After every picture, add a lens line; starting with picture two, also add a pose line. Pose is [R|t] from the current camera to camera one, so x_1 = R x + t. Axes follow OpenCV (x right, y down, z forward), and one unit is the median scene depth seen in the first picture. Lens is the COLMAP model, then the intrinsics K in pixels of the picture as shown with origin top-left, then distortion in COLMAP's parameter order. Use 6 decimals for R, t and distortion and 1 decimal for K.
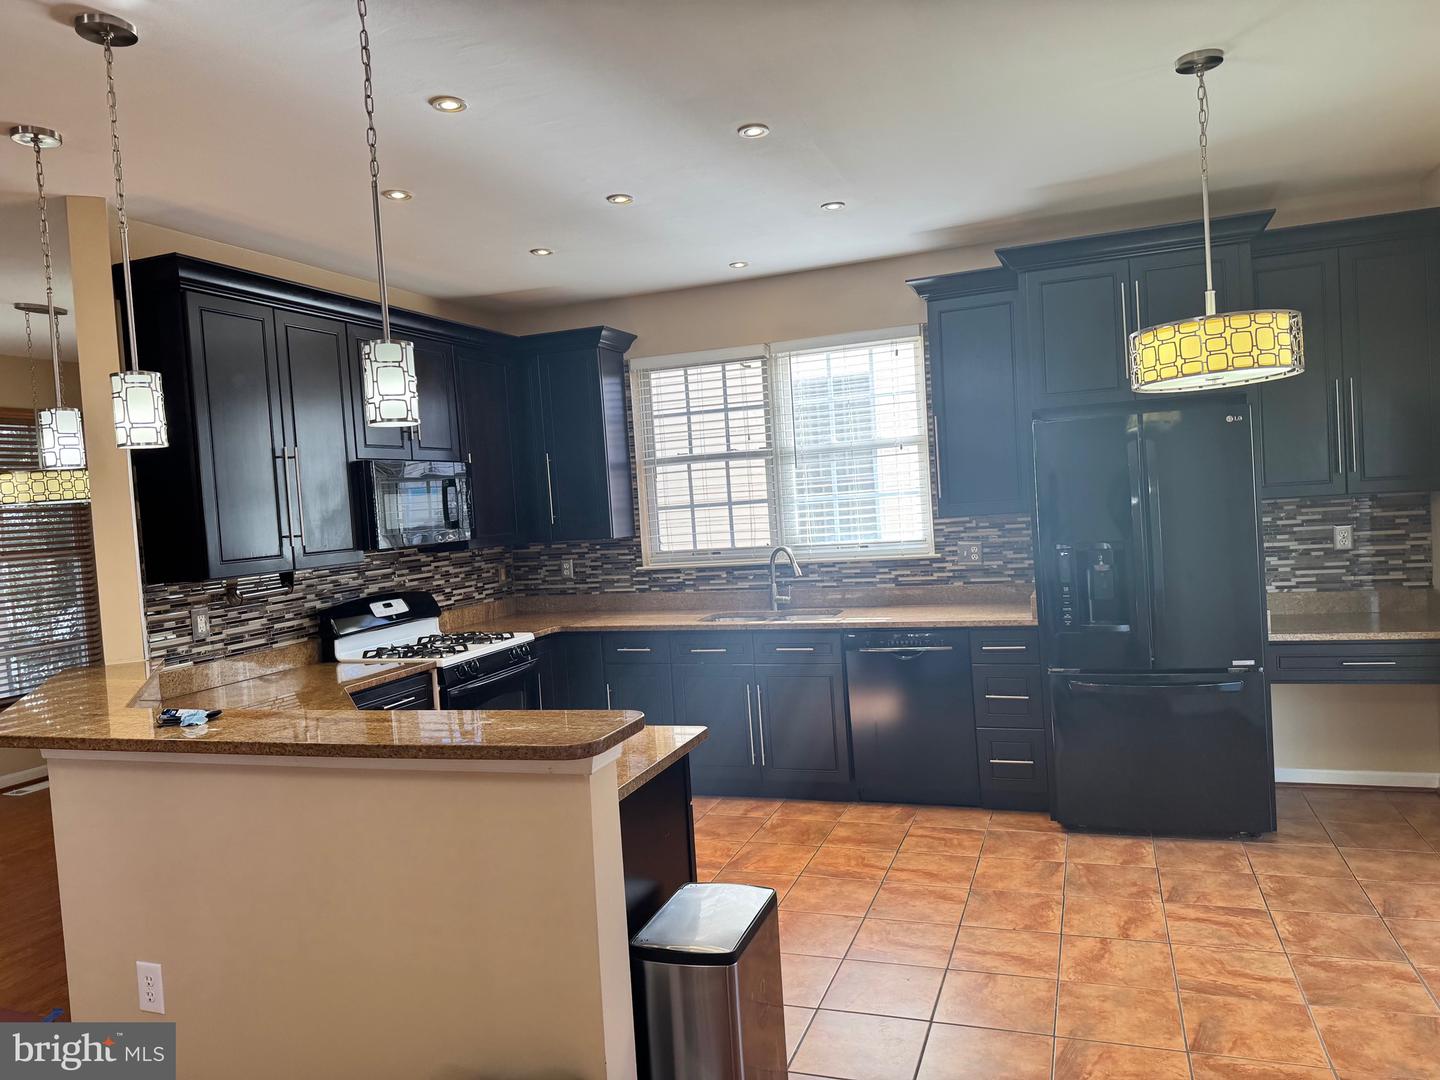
lens RADIAL K [[1011.1, 0, 715.4], [0, 1011.1, 535.4], [0, 0, 1]] dist [0.010182, -0.026164]
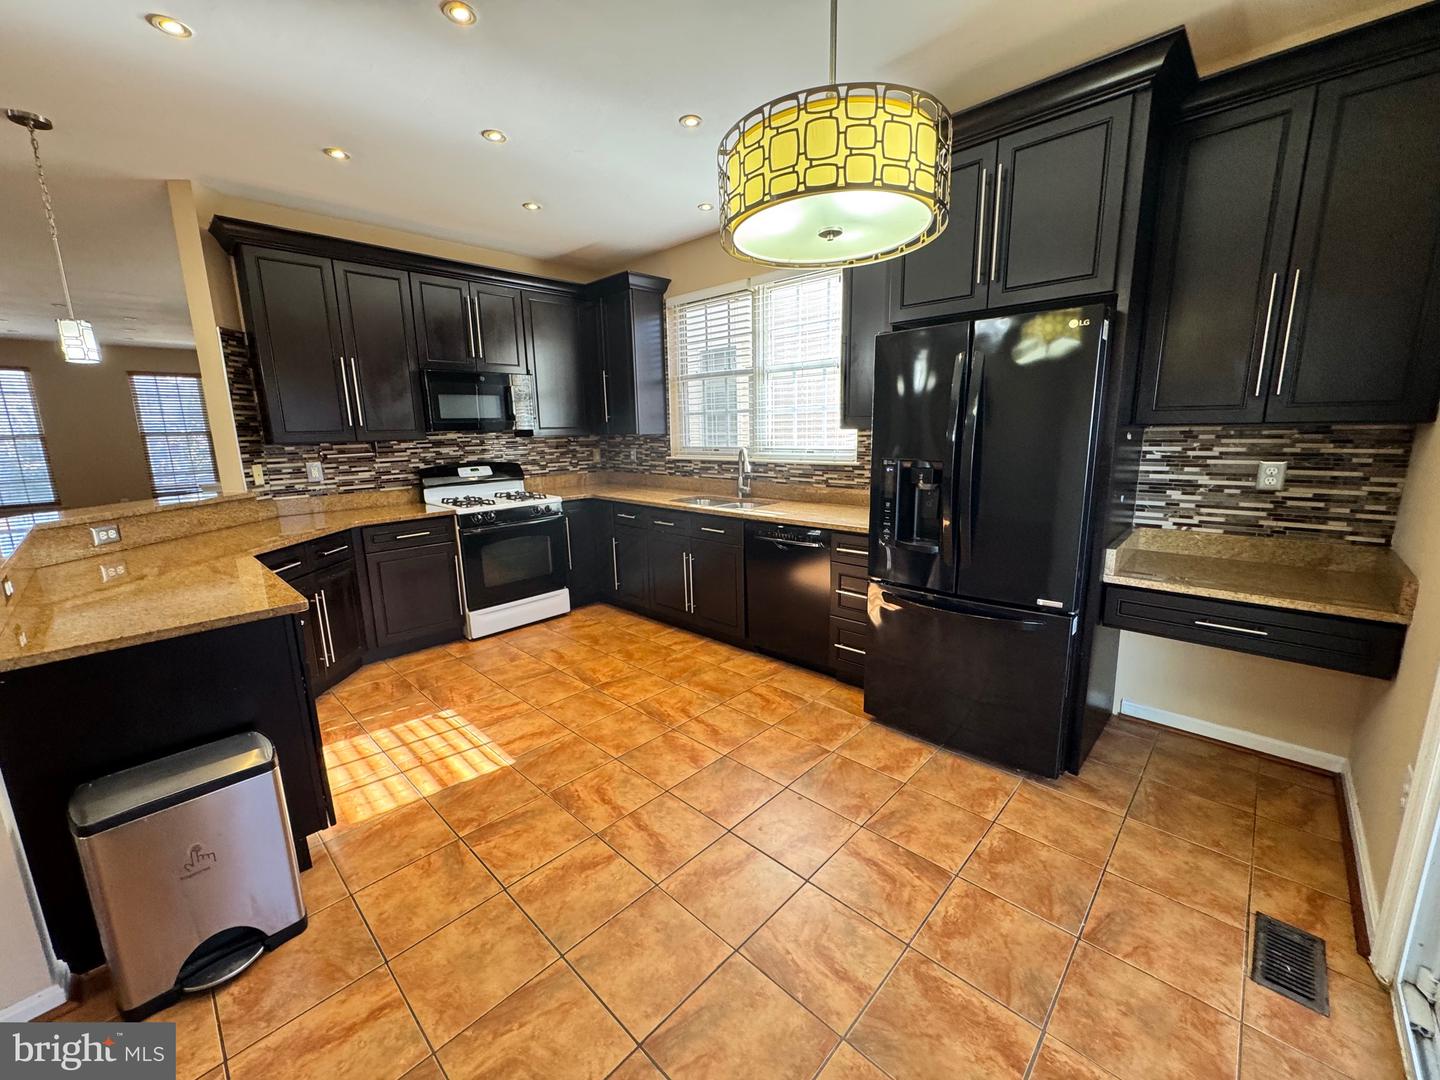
lens RADIAL K [[576.6, 0, 721.5], [0, 576.6, 538.8], [0, 0, 1]] dist [0.001275, -0.000443]
pose [[0.919156, 0.121440, -0.374707, 0.383982], [-0.054767, 0.981448, 0.183738, -0.009671], [0.390069, -0.148362, 0.908755, 0.366773]]
